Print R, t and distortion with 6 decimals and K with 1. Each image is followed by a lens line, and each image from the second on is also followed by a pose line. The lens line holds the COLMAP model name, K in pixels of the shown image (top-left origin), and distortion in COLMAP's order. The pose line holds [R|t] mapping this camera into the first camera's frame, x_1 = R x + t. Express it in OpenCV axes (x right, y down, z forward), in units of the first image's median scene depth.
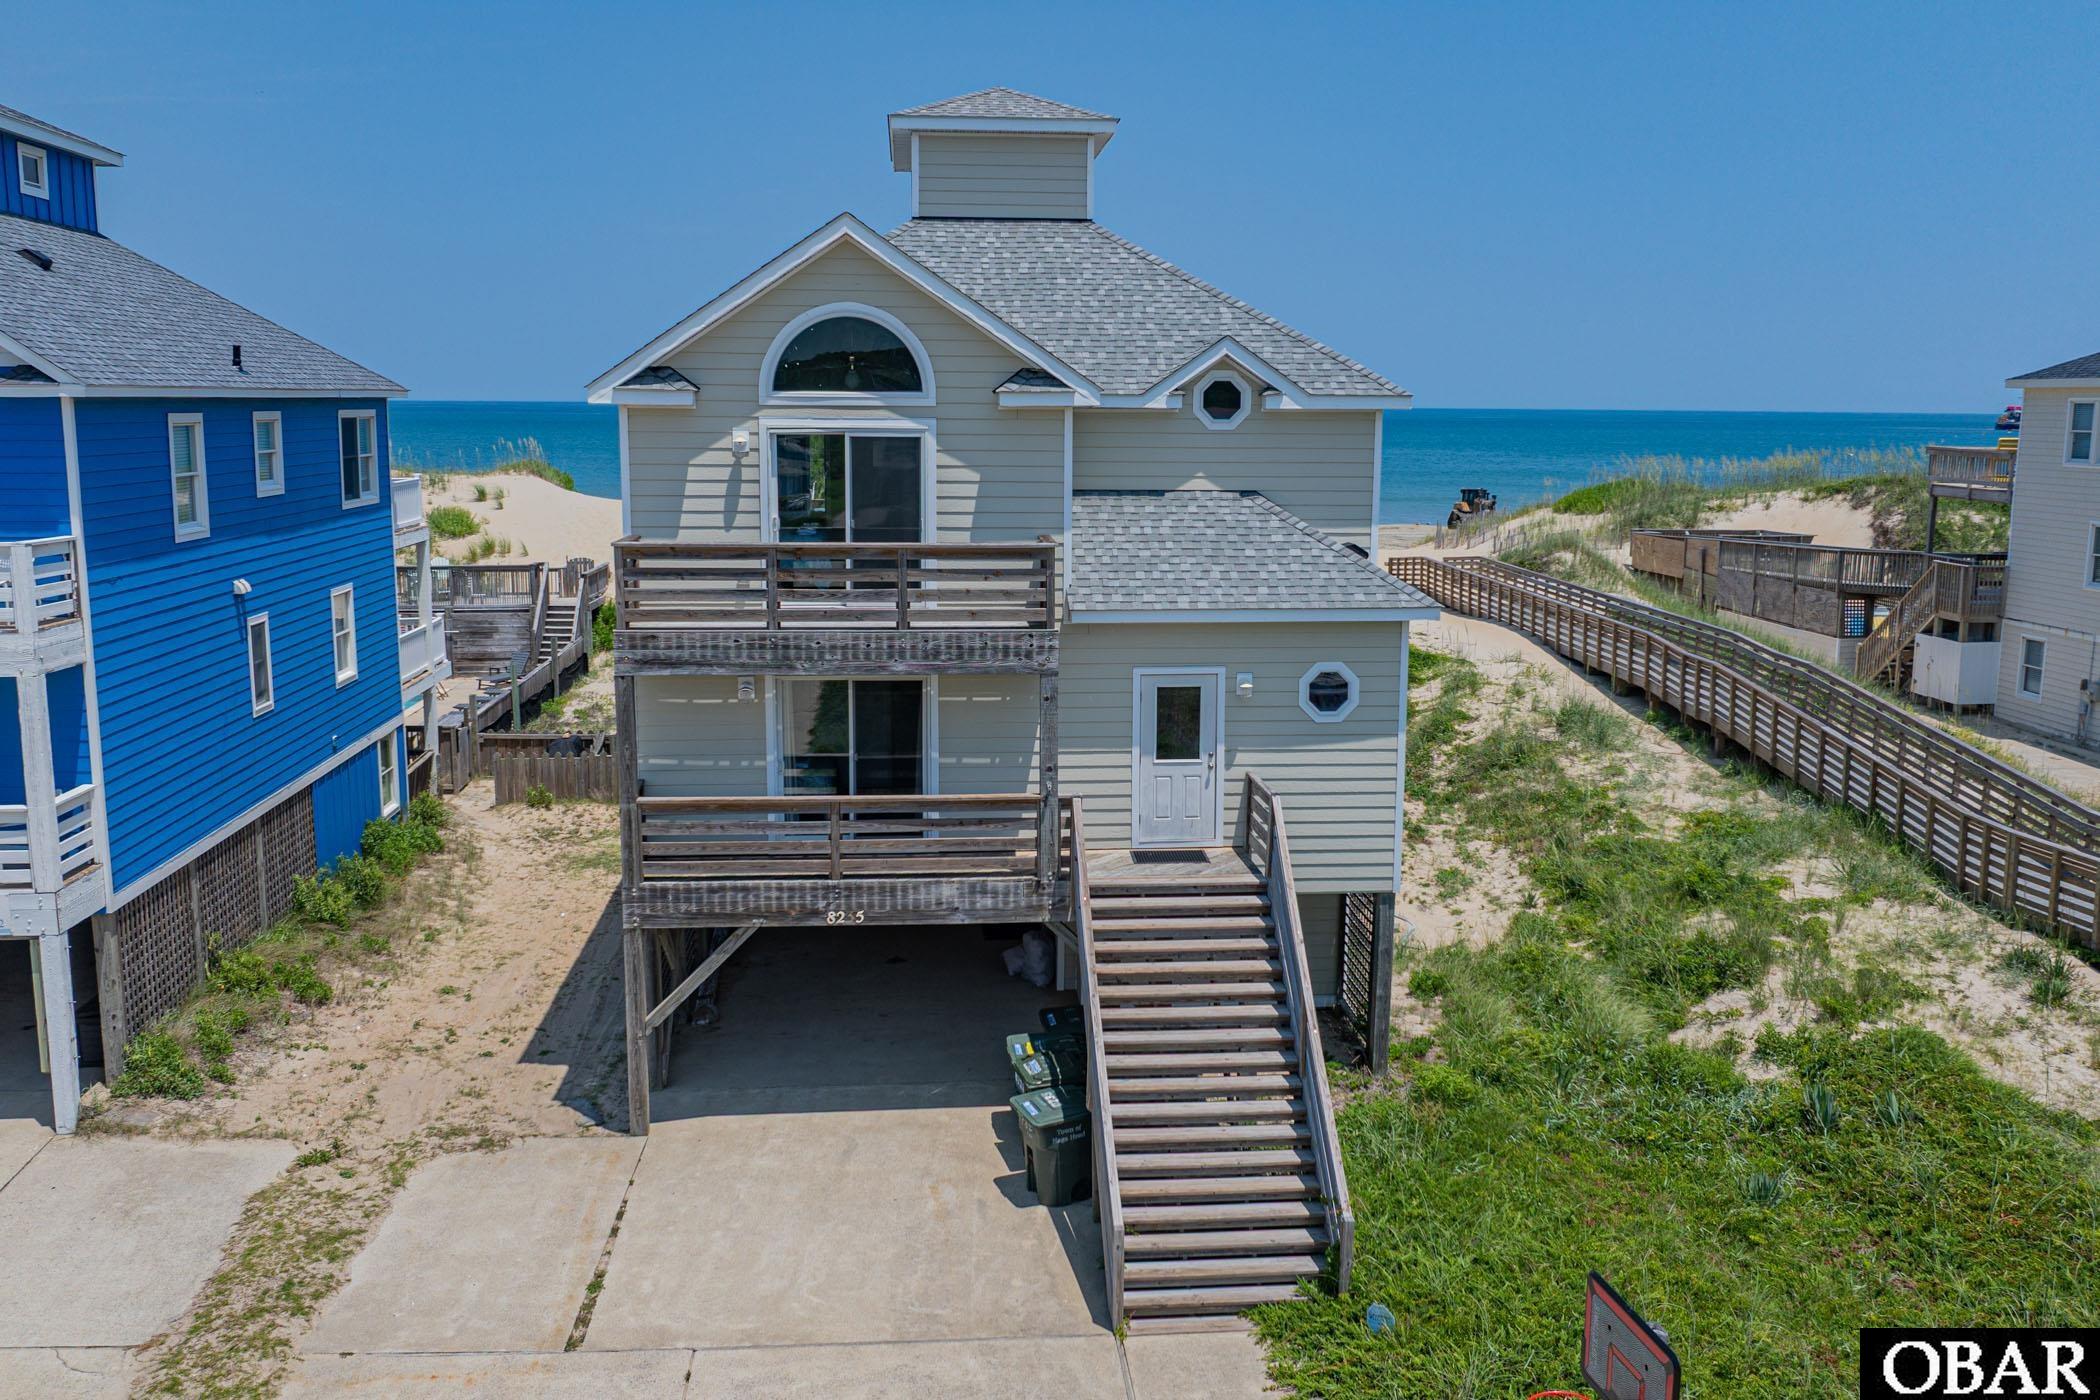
lens RADIAL K [[1761.3, 0, 1050.0], [0, 1761.3, 700.0], [0, 0, 1]] dist [-0.004152, -0.048416]
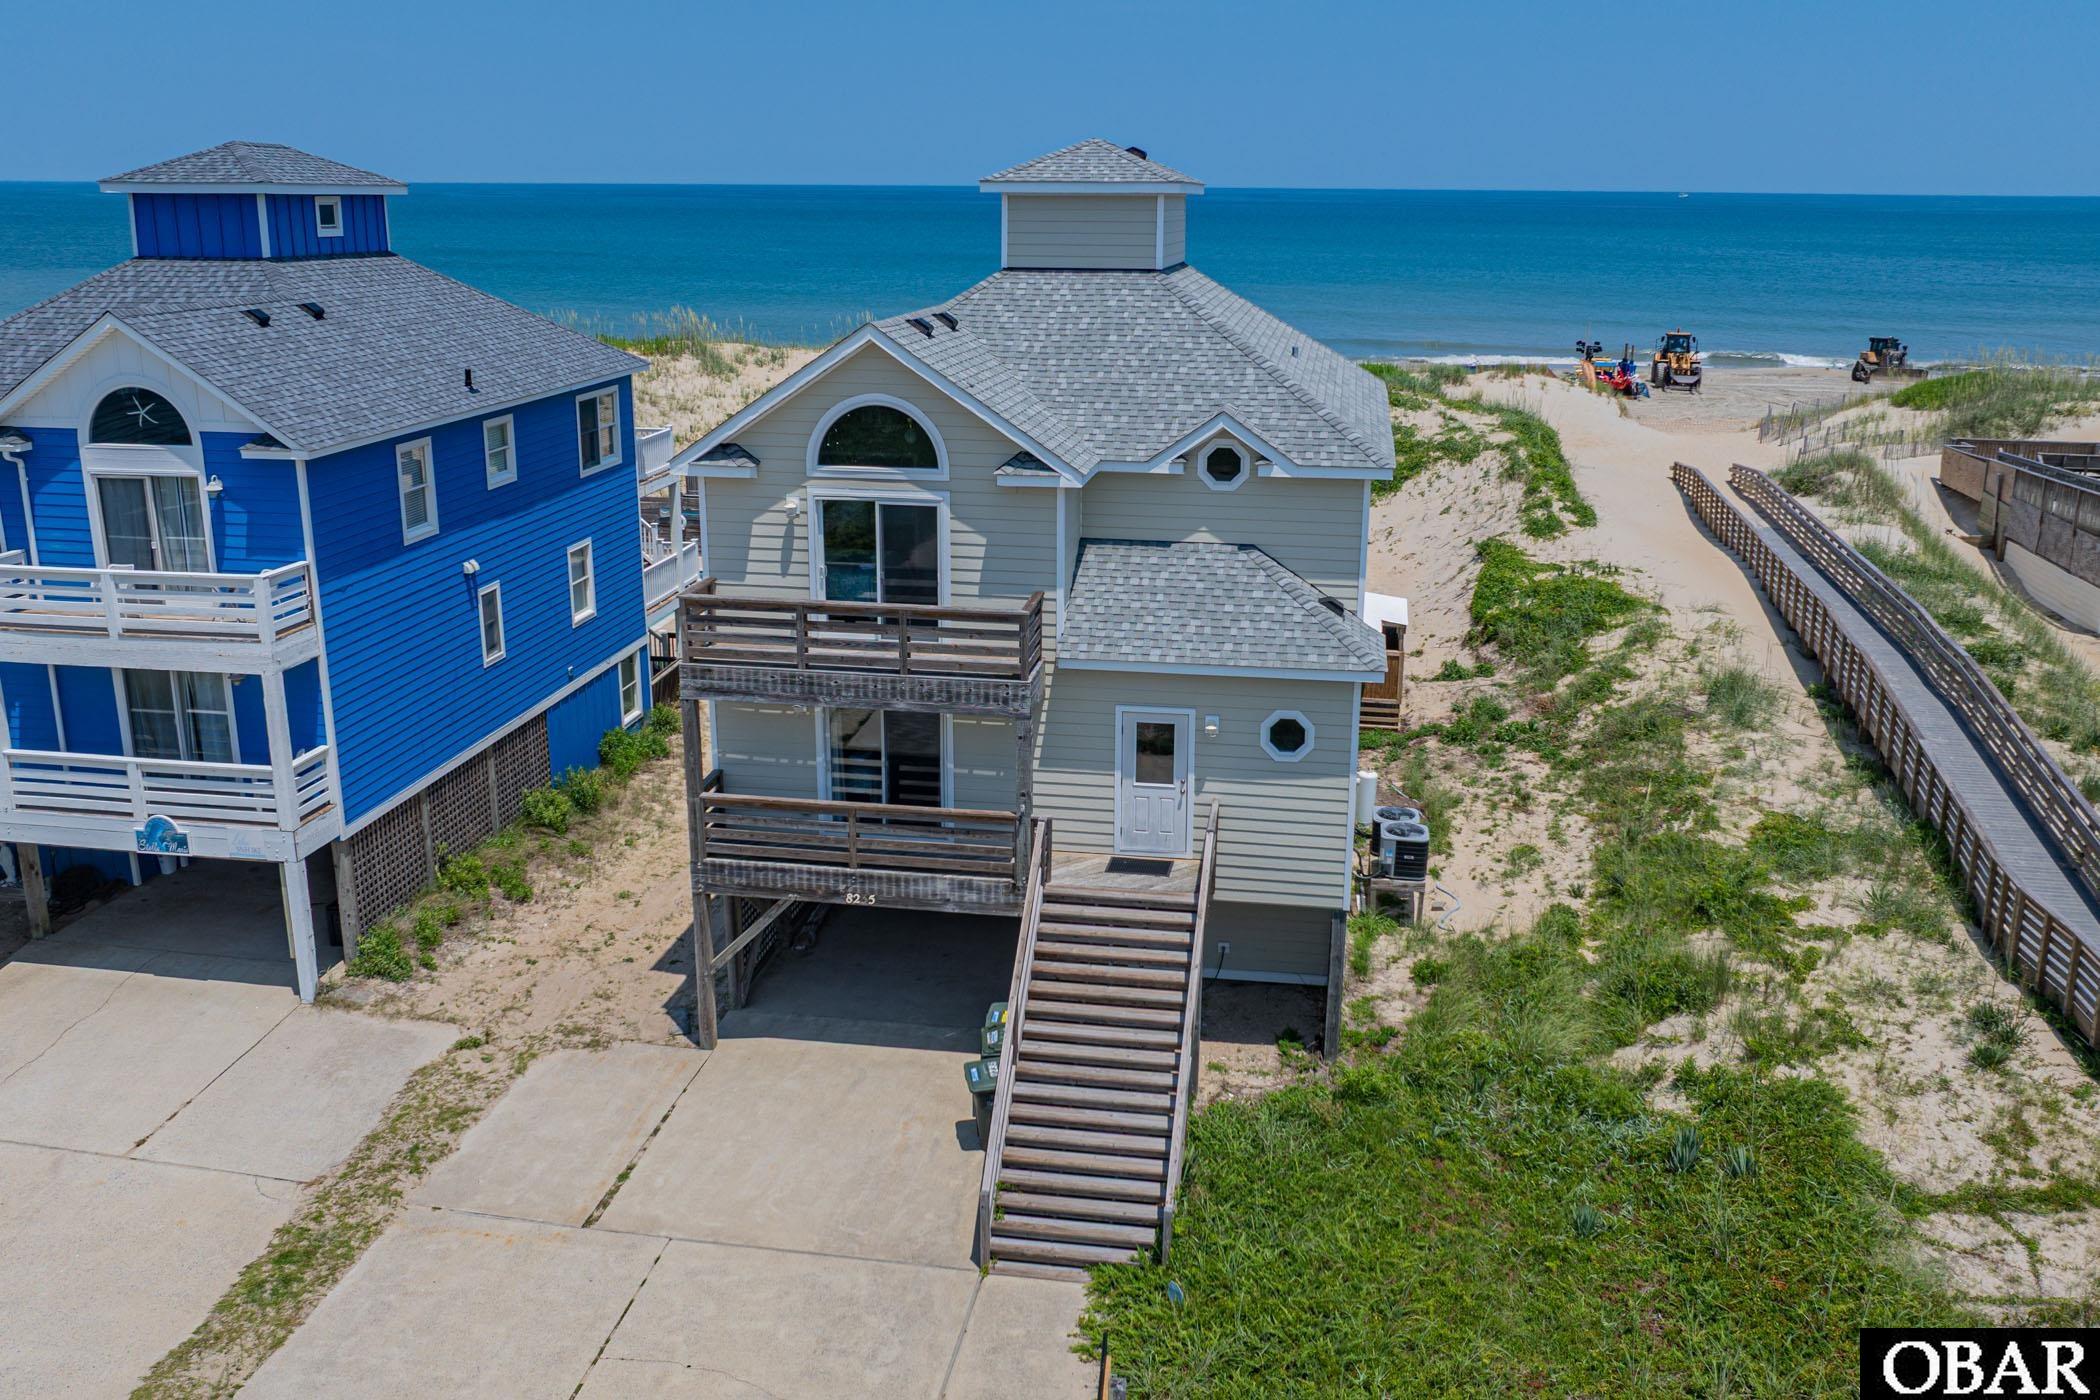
lens RADIAL K [[1761.3, 0, 1050.0], [0, 1761.3, 700.0], [0, 0, 1]] dist [-0.004152, -0.048416]
pose [[0.968997, 0.067990, -0.237534, 0.286562], [-0.039304, 0.991568, 0.123481, -0.166867], [0.243927, -0.110316, 0.963499, -0.137047]]
